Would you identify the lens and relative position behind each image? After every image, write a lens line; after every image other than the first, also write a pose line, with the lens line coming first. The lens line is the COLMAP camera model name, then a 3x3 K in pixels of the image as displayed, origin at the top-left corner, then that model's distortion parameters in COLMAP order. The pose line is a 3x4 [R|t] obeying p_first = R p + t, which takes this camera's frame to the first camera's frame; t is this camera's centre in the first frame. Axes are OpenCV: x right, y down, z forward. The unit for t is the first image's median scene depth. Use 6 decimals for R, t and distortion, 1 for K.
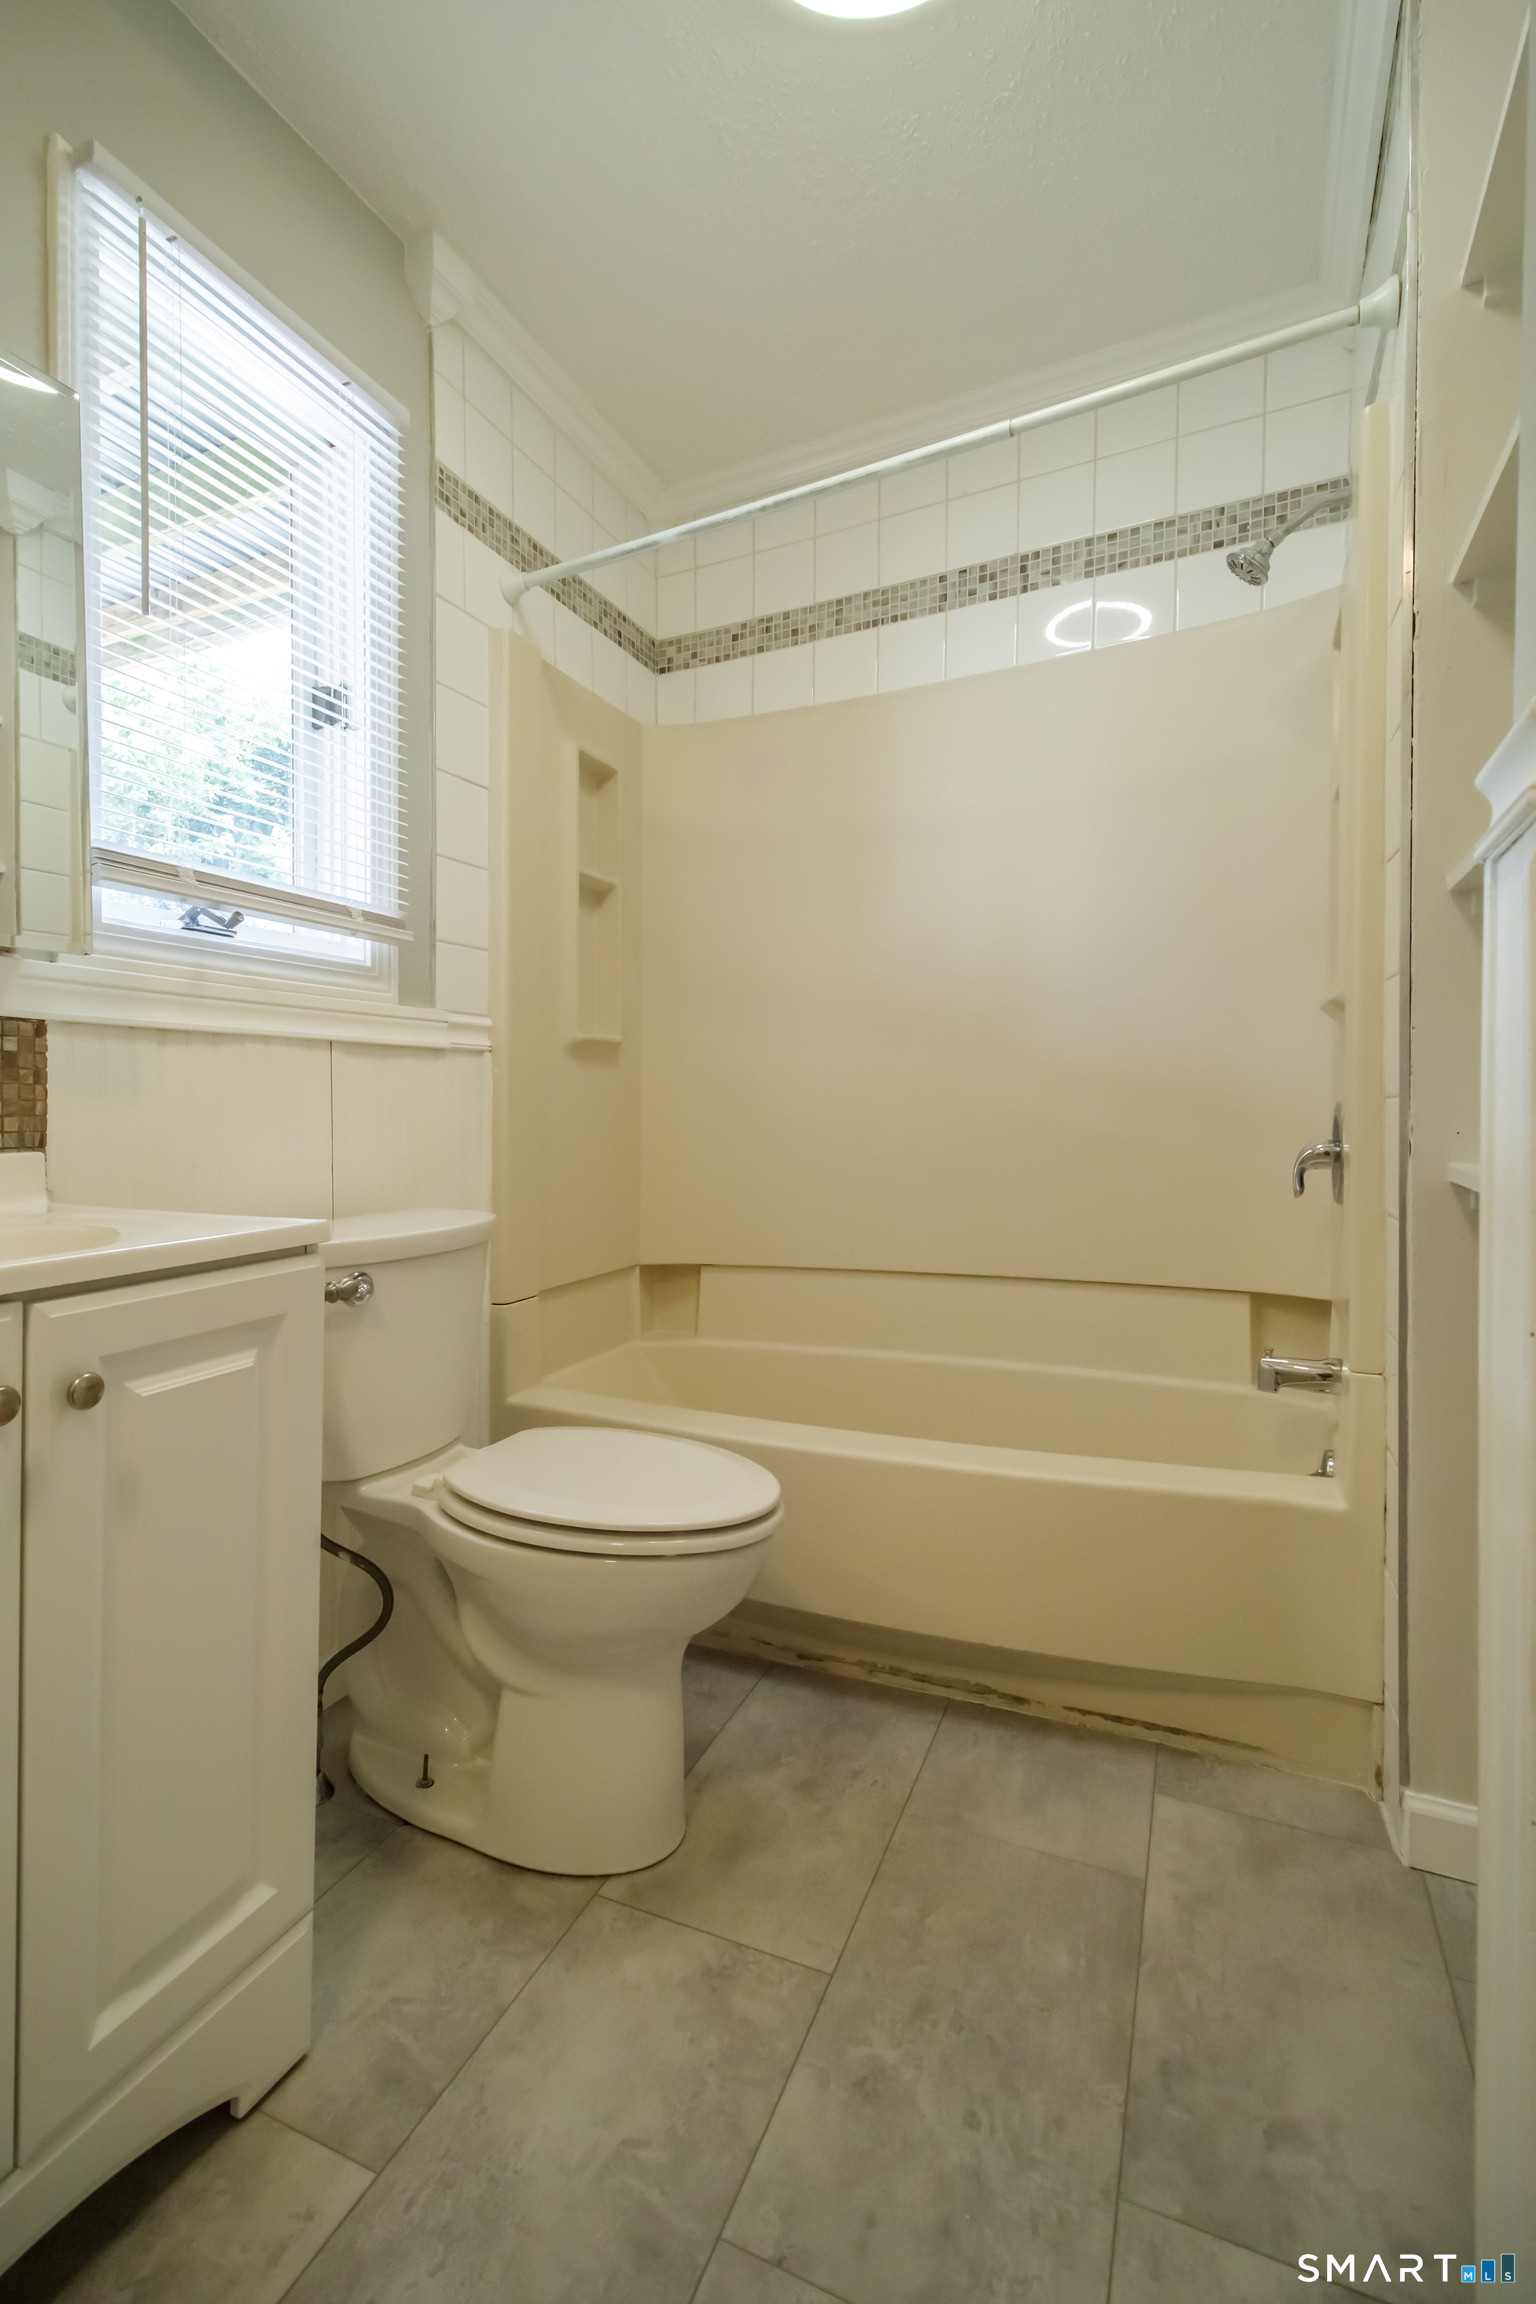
lens RADIAL K [[1060.6, 0, 787.6], [0, 1060.6, 1103.9], [0, 0, 1]] dist [0.019120, -0.001201]
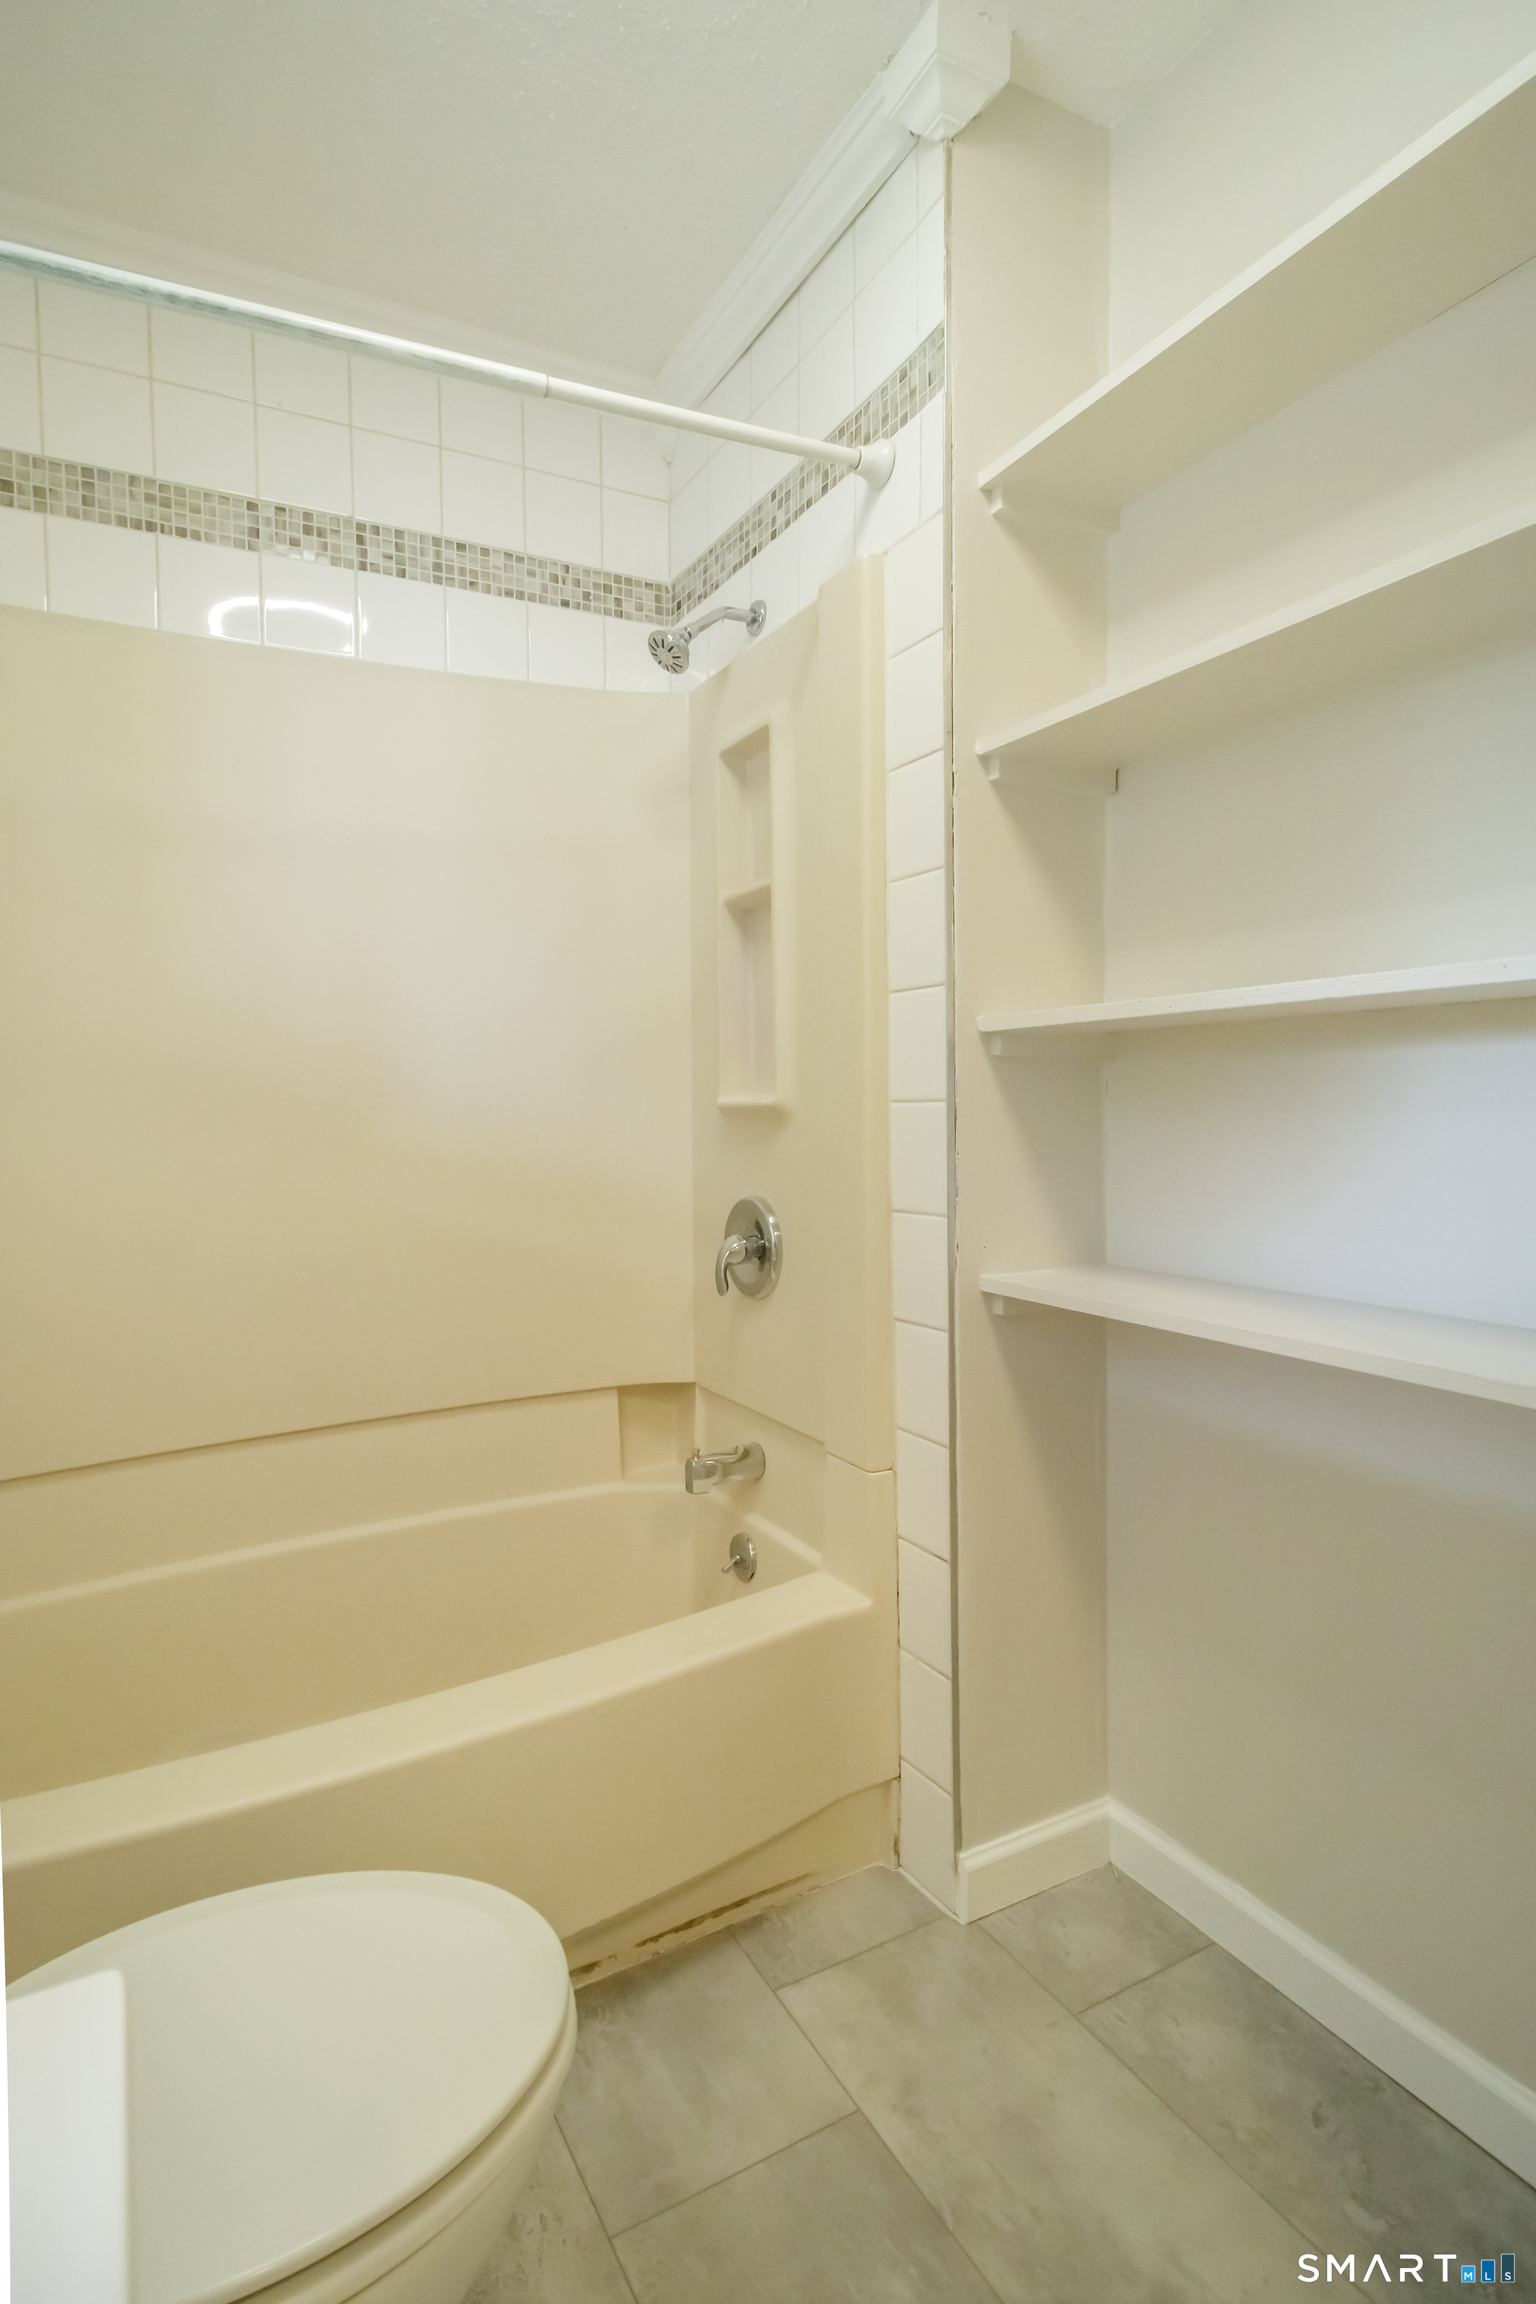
lens RADIAL K [[1068.2, 0, 768.0], [0, 1068.2, 1152.0], [0, 0, 1]] dist [0.024895, -0.006284]
pose [[0.662155, -0.014058, 0.749235, -0.245815], [0.005730, 0.999890, 0.013697, -0.060706], [-0.749345, -0.004777, 0.662162, 0.286790]]
